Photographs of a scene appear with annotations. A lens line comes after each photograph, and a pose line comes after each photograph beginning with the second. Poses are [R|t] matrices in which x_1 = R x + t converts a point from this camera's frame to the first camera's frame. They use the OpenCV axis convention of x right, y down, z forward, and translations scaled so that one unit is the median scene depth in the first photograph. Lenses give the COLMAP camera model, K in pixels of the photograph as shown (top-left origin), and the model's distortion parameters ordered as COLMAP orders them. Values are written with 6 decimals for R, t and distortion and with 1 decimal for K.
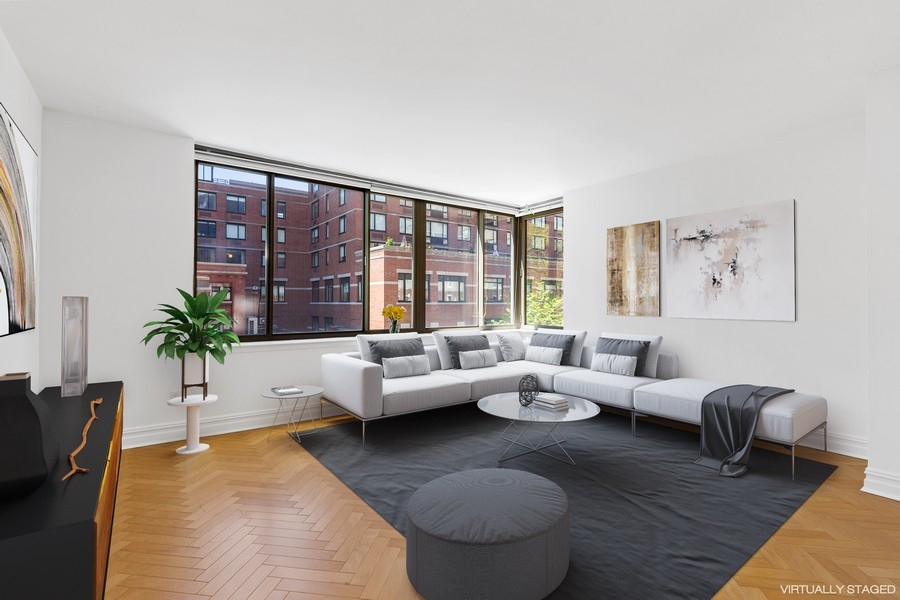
lens RADIAL K [[434.6, 0, 444.7], [0, 434.6, 299.7], [0, 0, 1]] dist [0.025724, 0.000359]
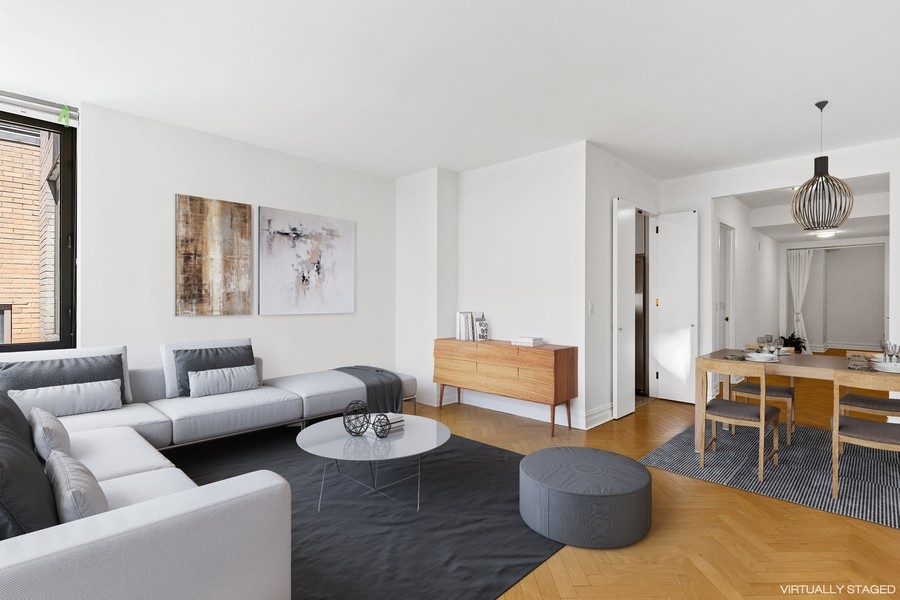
lens RADIAL K [[445.0, 0, 448.9], [0, 445.0, 298.6], [0, 0, 1]] dist [-0.003723, -0.000223]
pose [[-0.181279, 0.001423, 0.983431, -0.449409], [-0.006618, 0.999975, -0.002667, 0.005990], [-0.983410, -0.006991, -0.181264, 0.760271]]
